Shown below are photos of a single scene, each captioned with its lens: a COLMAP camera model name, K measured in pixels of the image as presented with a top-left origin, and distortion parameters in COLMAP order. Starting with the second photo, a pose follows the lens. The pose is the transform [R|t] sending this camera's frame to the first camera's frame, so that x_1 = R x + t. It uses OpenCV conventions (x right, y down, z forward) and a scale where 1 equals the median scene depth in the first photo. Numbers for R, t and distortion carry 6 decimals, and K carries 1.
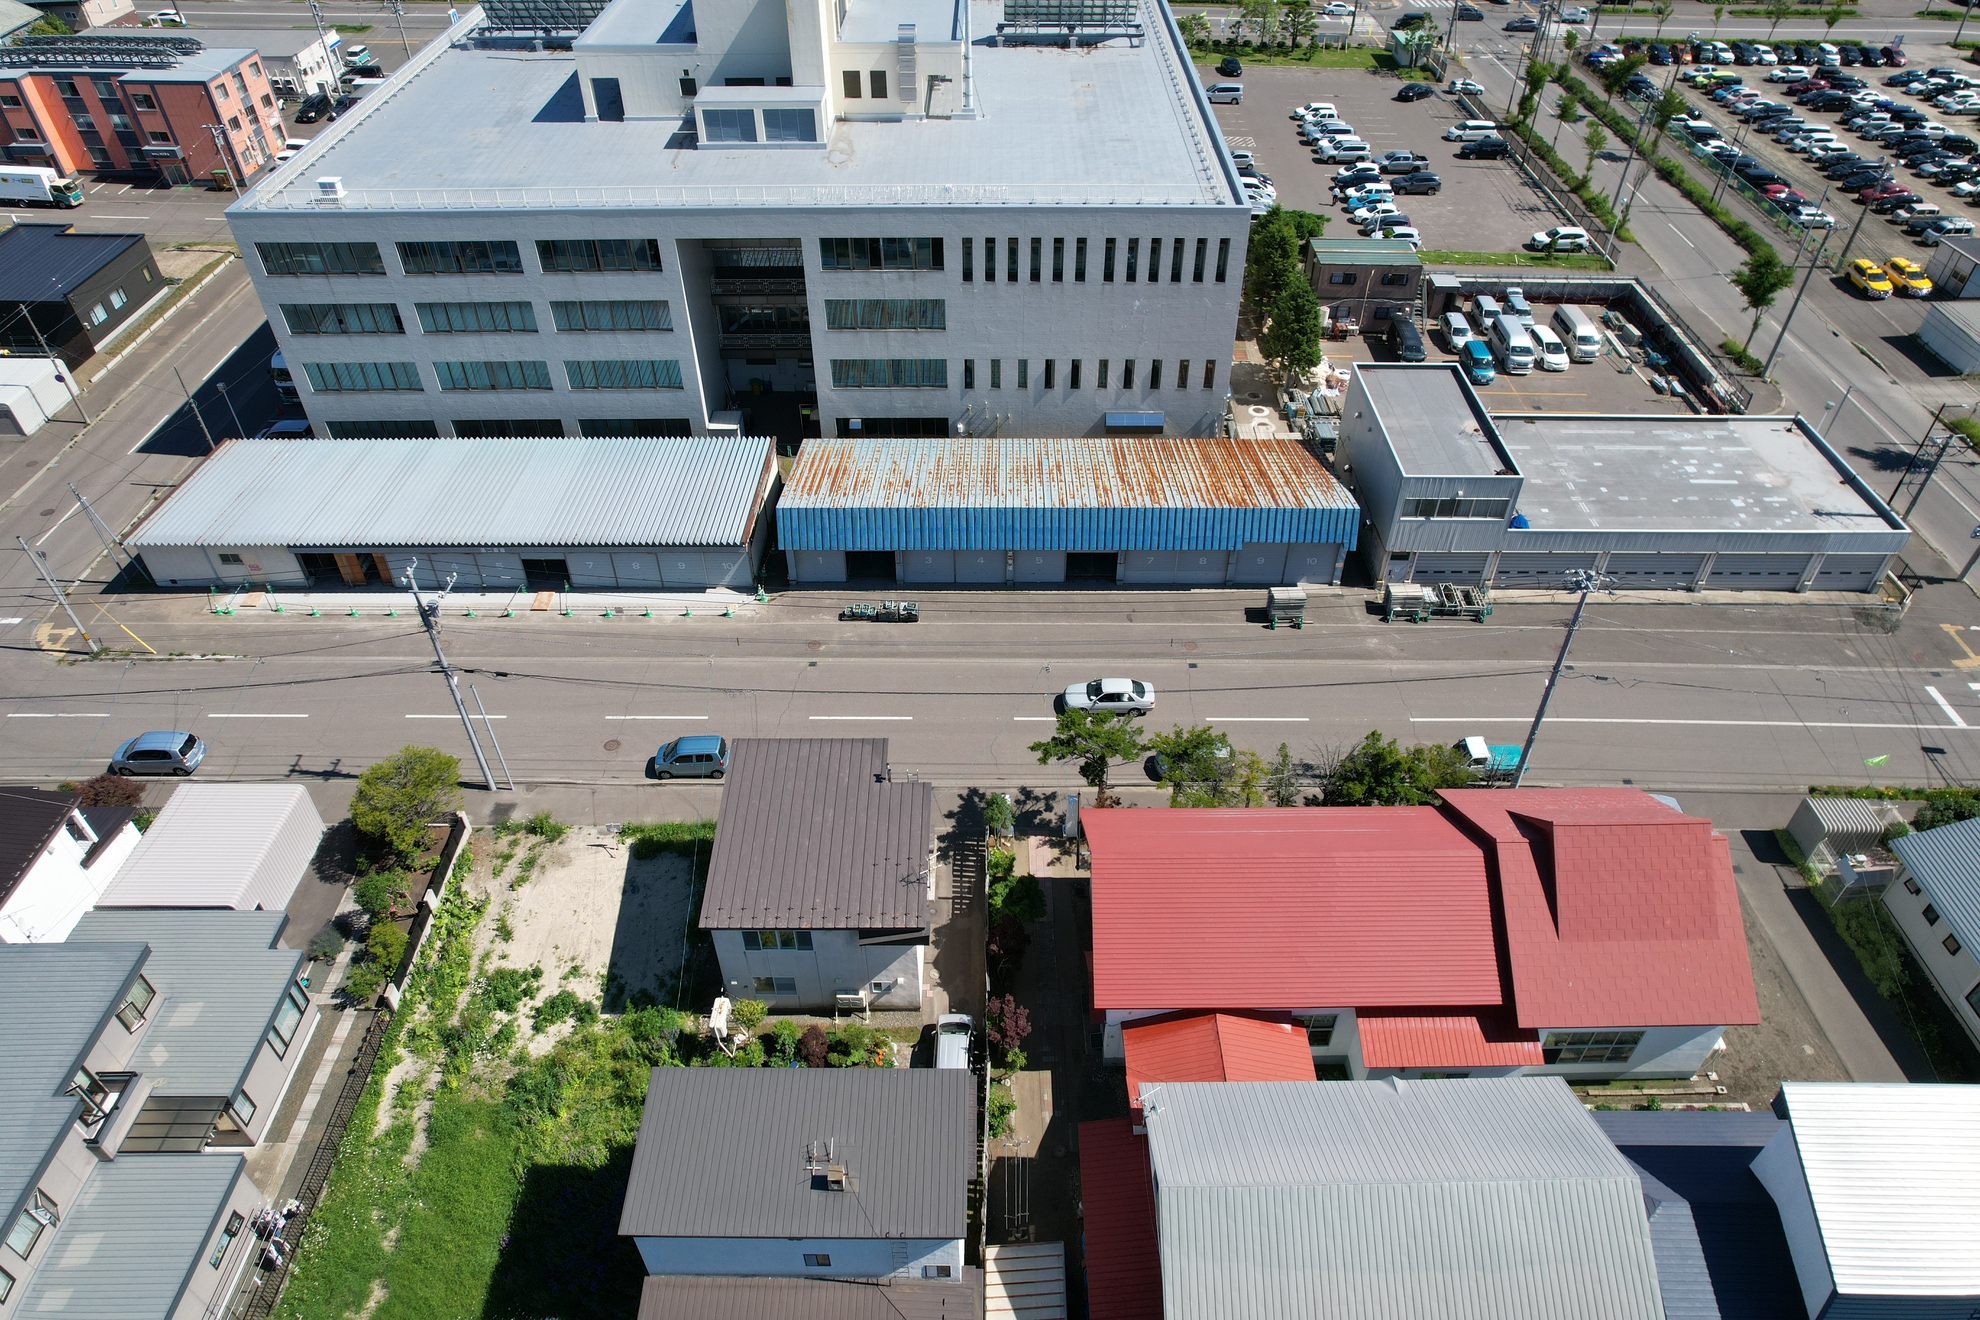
lens RADIAL K [[1266.3, 0, 992.5], [0, 1266.3, 664.4], [0, 0, 1]] dist [-0.065420, 0.058361]
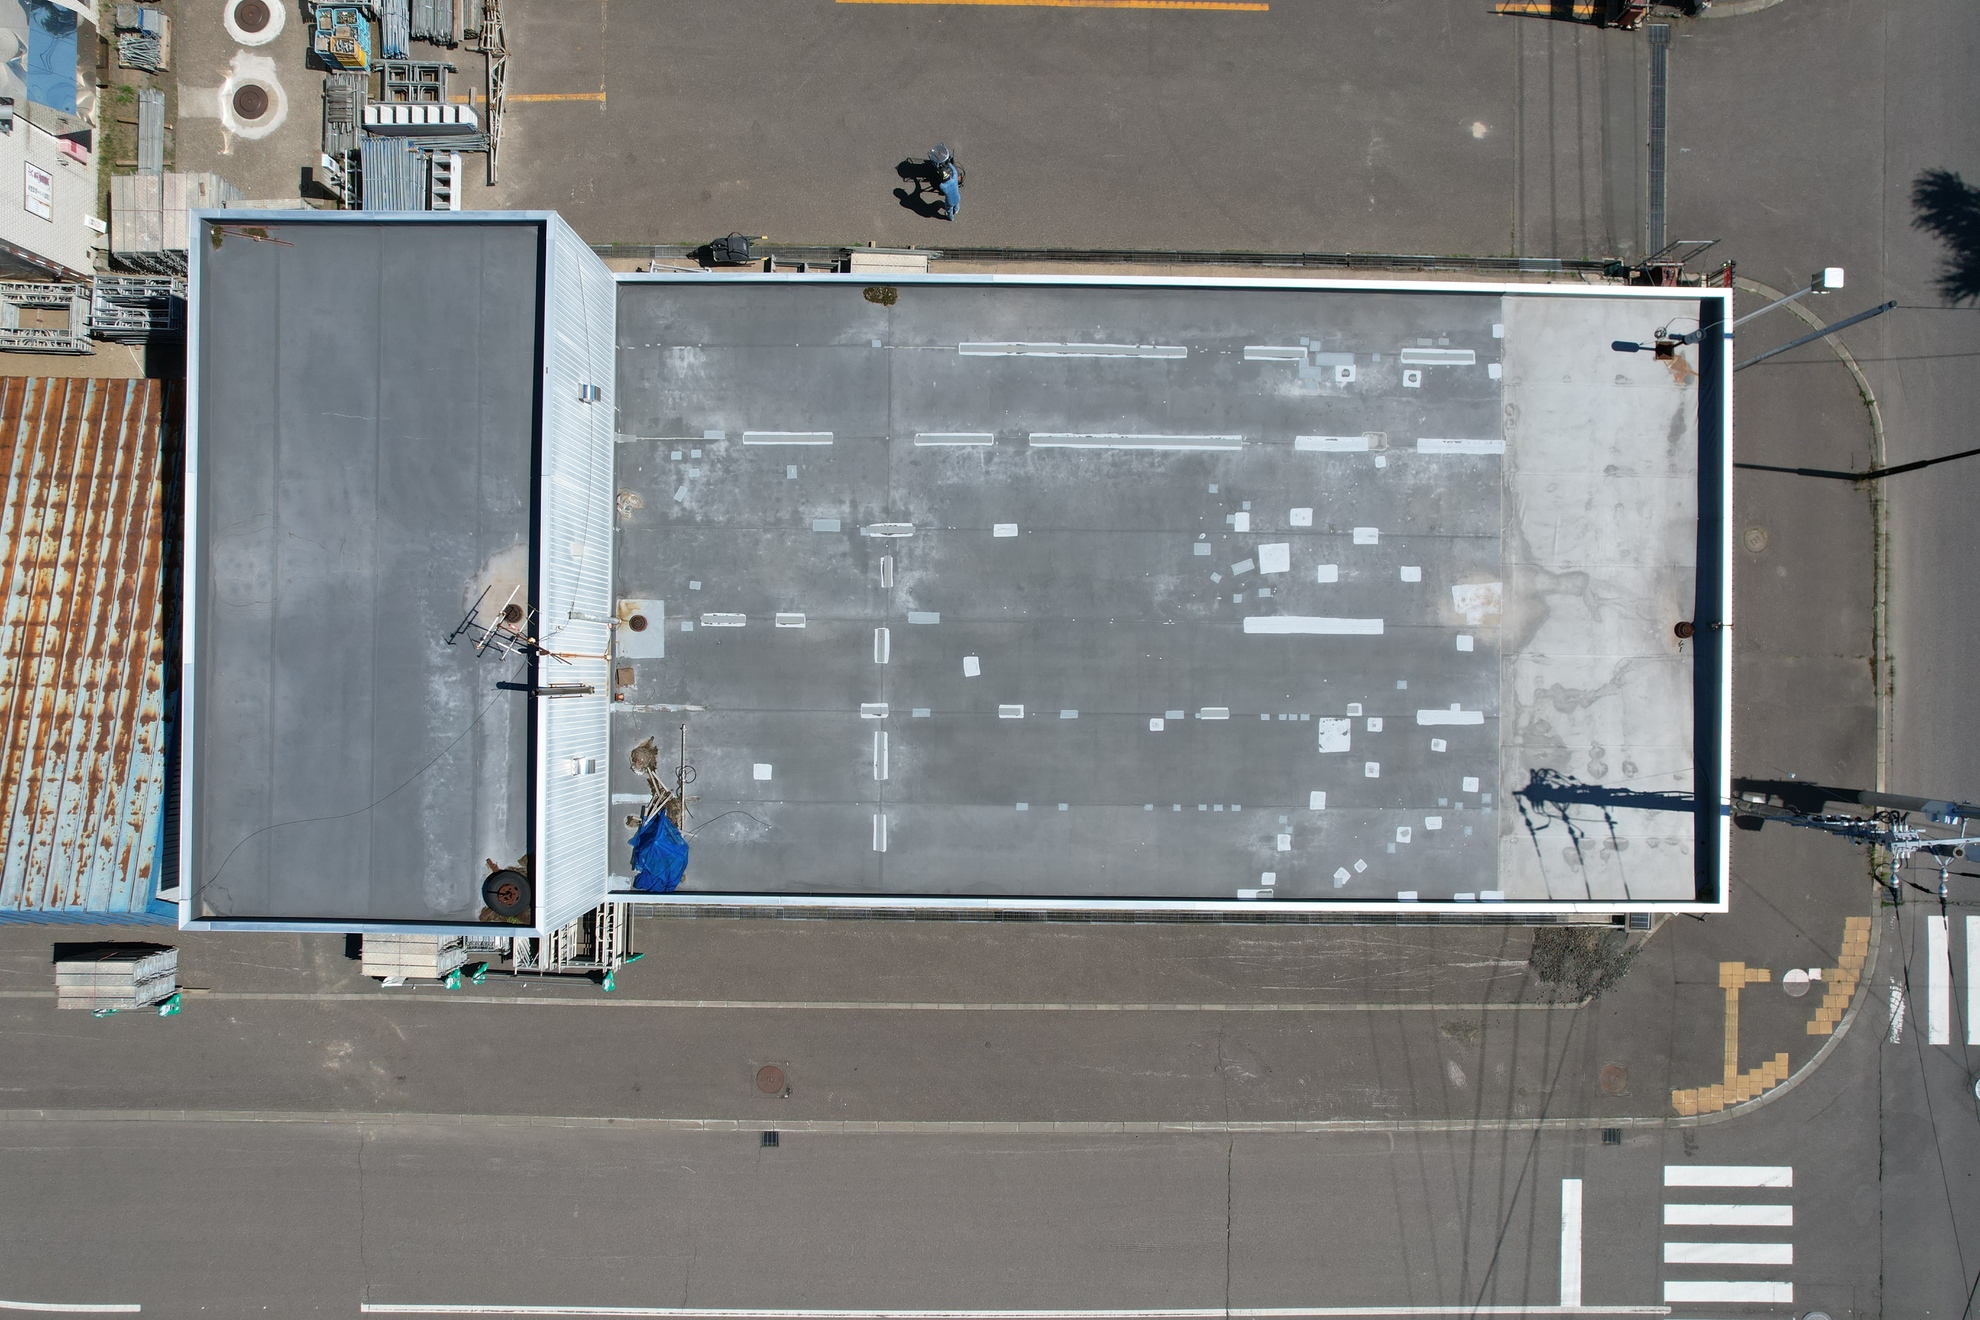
lens RADIAL K [[1266.3, 0, 990.5], [0, 1266.3, 660.3], [0, 0, 1]] dist [-0.065420, 0.058361]
pose [[0.999971, 0.007569, 0.000318, 0.533165], [-0.005251, 0.662319, 0.749204, -0.438043], [0.005460, -0.749184, 0.662340, 0.827944]]
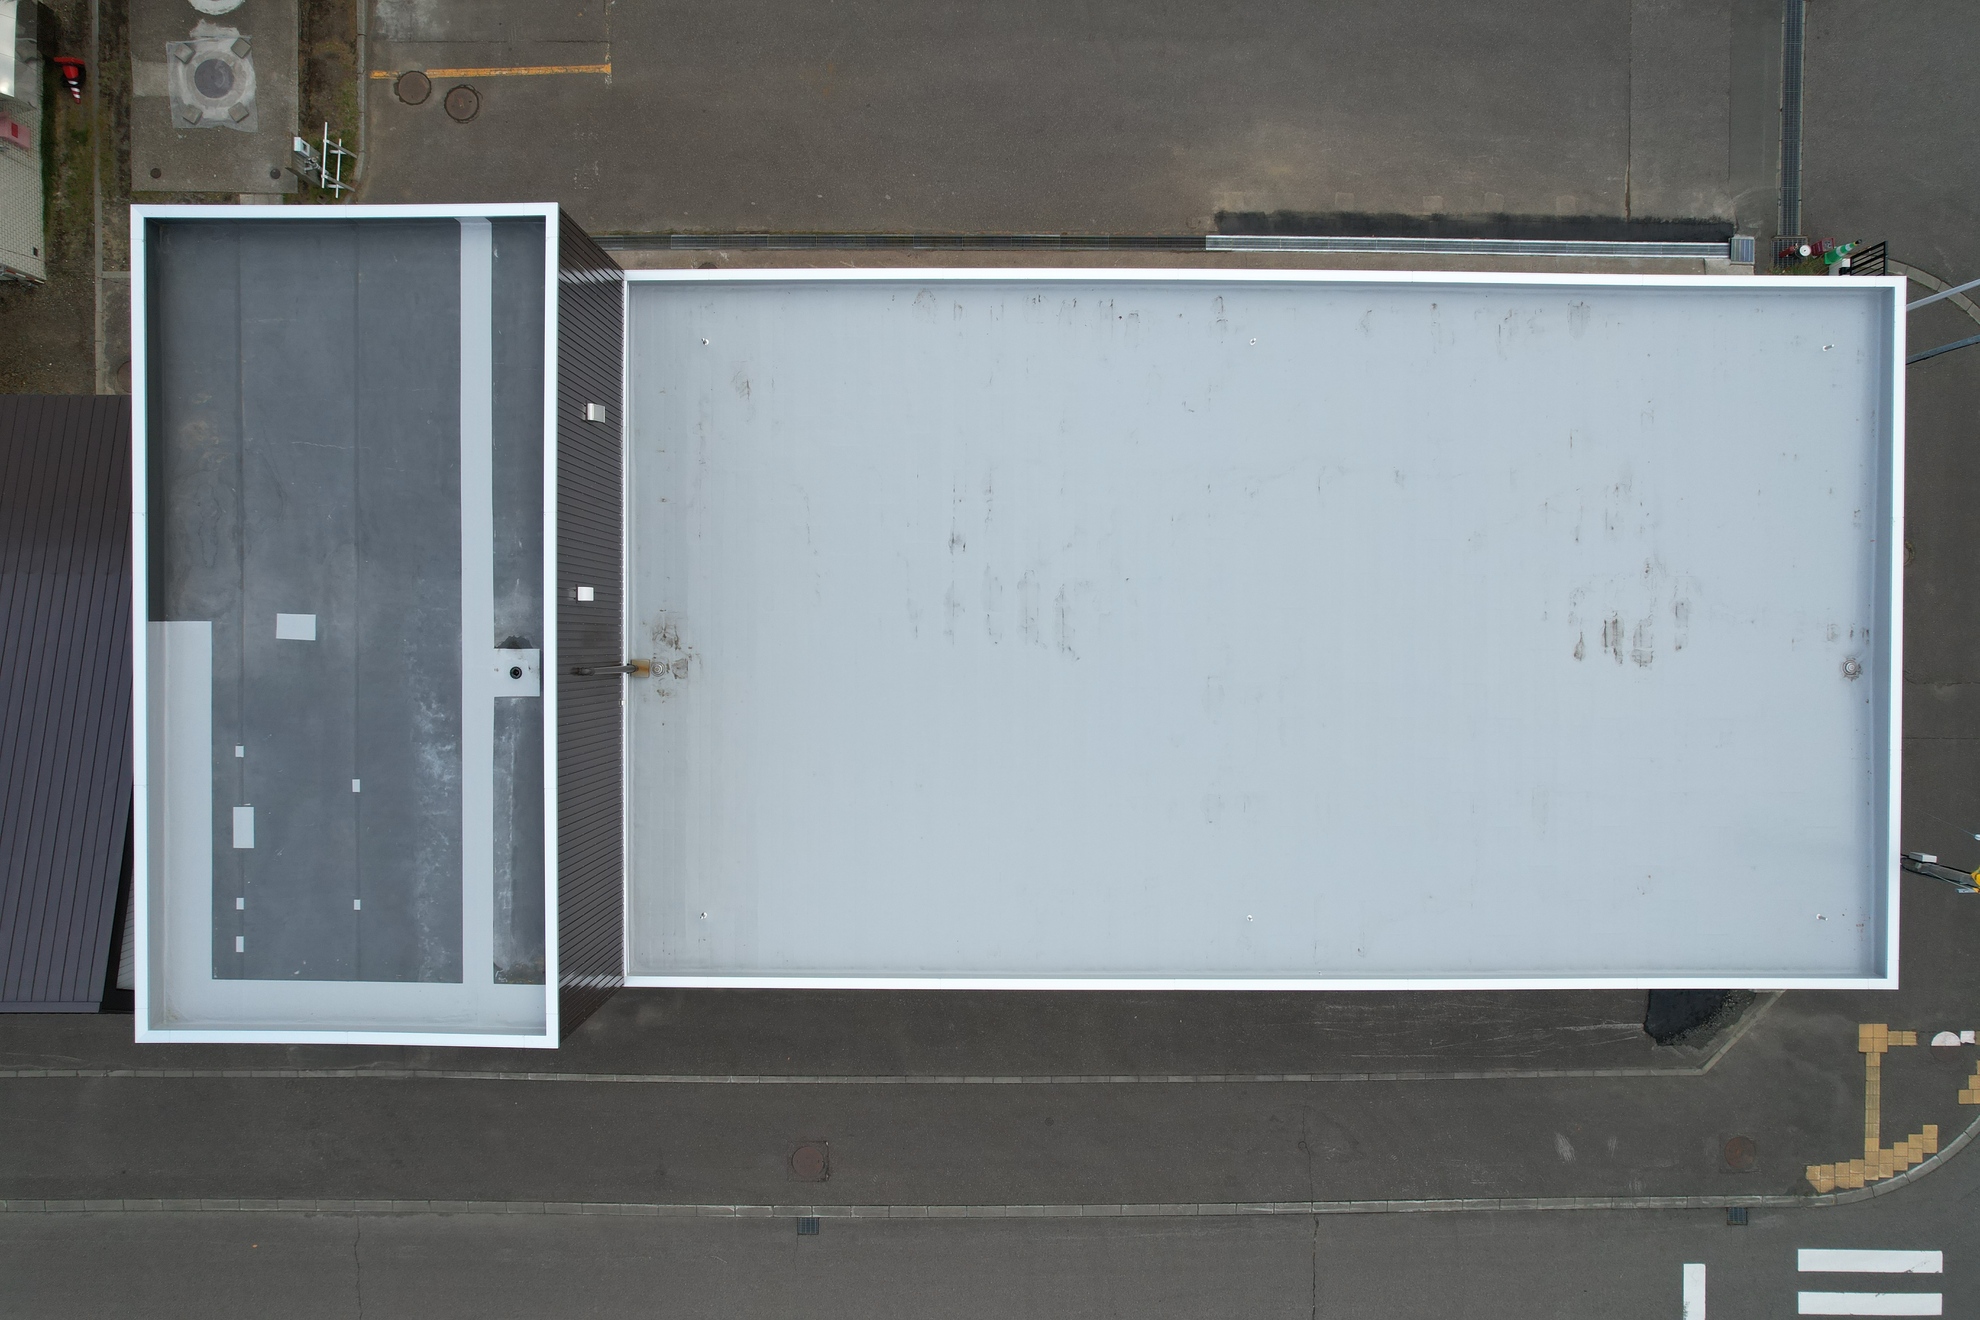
lens RADIAL K [[1266.3, 0, 988.4], [0, 1266.3, 649.1], [0, 0, 1]] dist [-0.065420, 0.058361]
pose [[0.999981, -0.000571, -0.006057, 0.517042], [0.004975, 0.649890, 0.760012, -0.418294], [0.003502, -0.760028, 0.649881, 0.874003]]
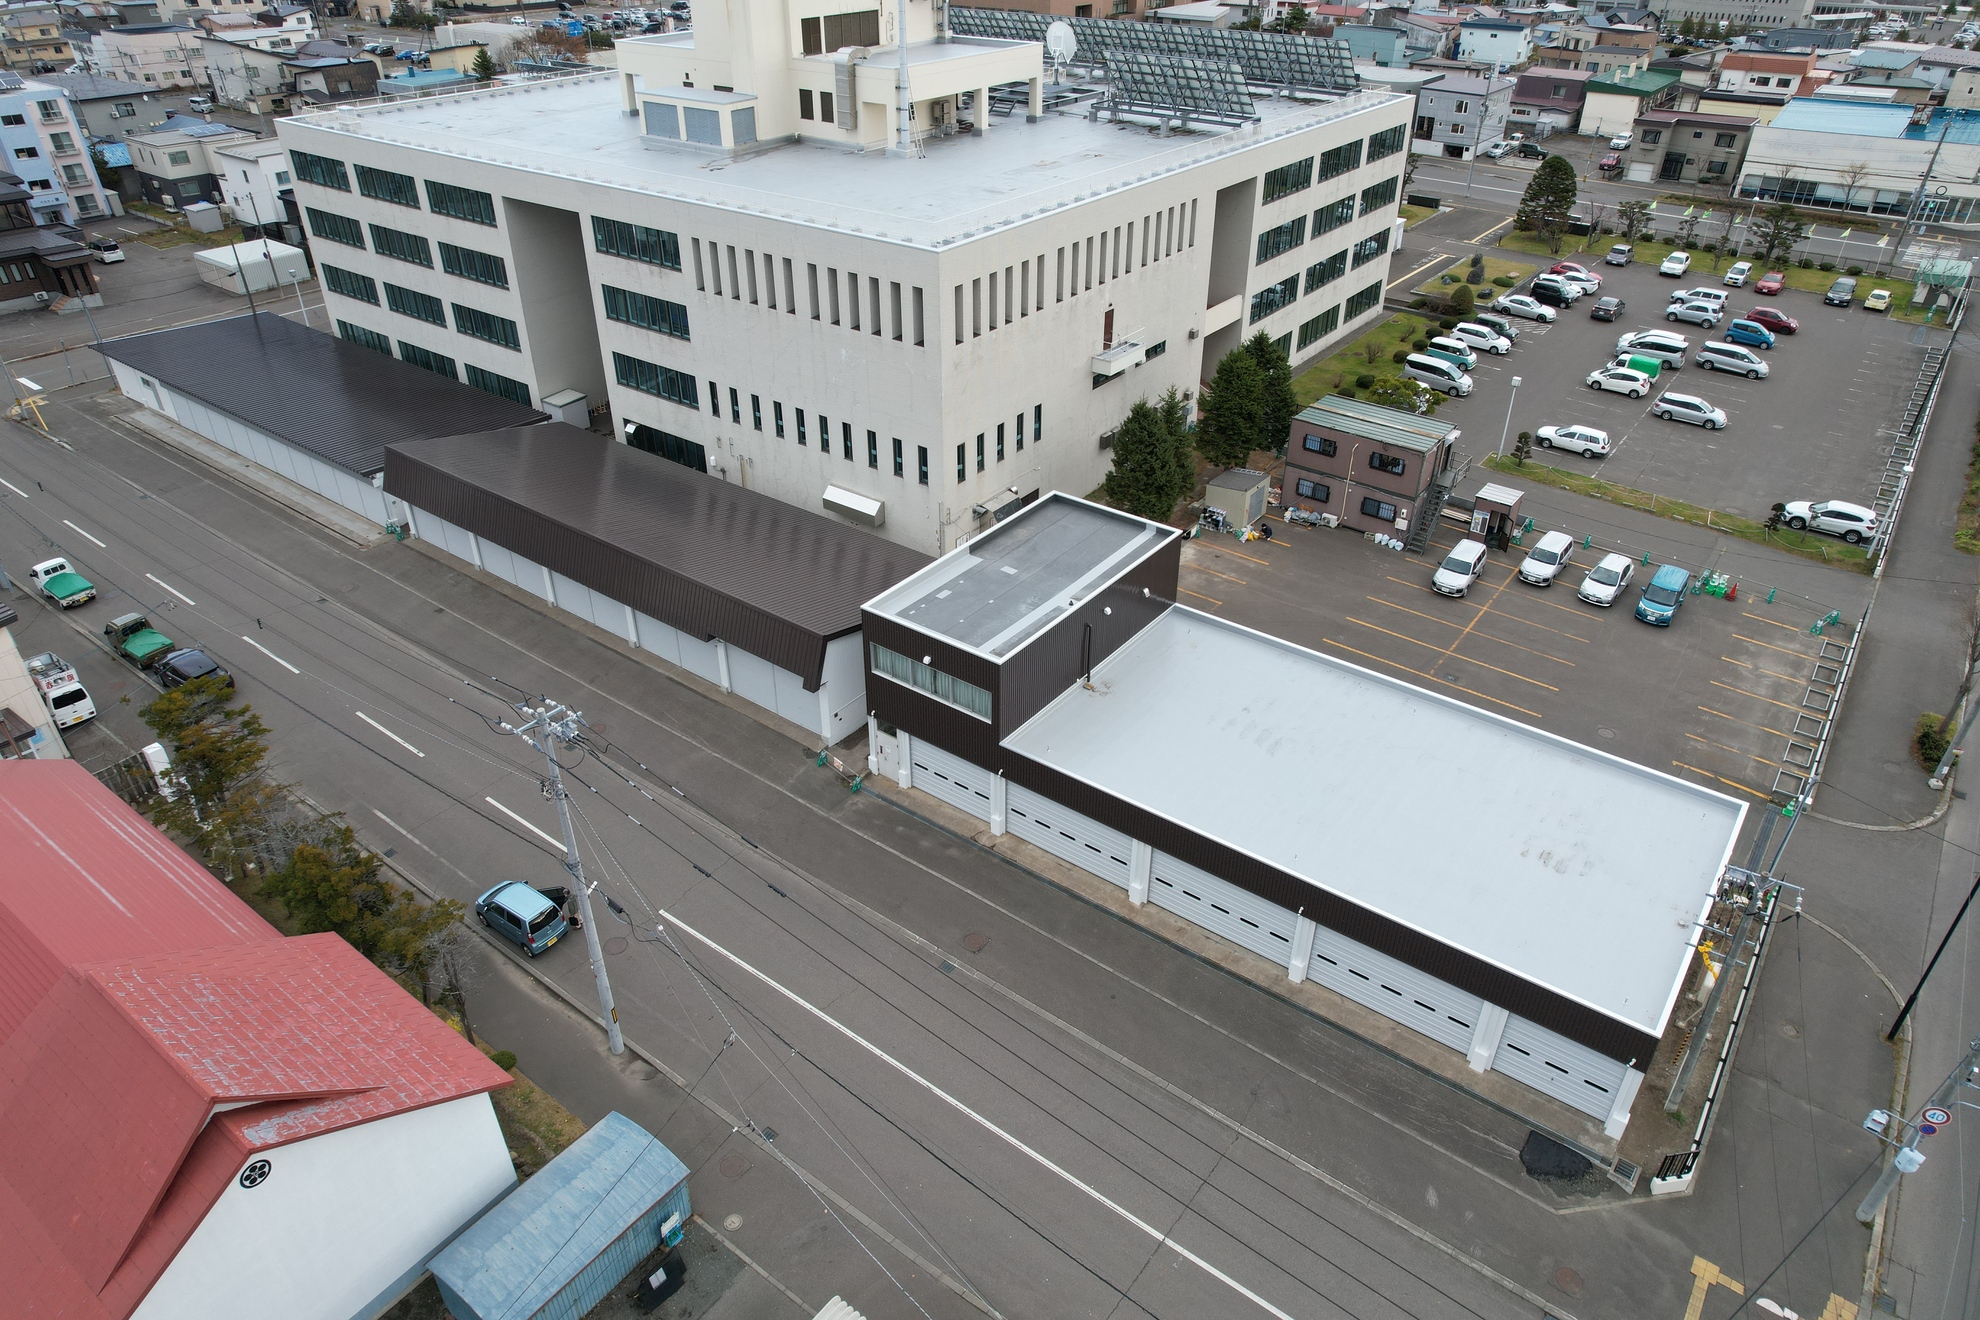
lens RADIAL K [[1266.3, 0, 989.6], [0, 1266.3, 657.8], [0, 0, 1]] dist [-0.065420, 0.058361]
pose [[0.799983, 0.323990, -0.505032, 0.742267], [-0.394771, 0.918060, -0.036370, -0.124785], [0.451866, 0.228467, 0.862334, 0.424548]]
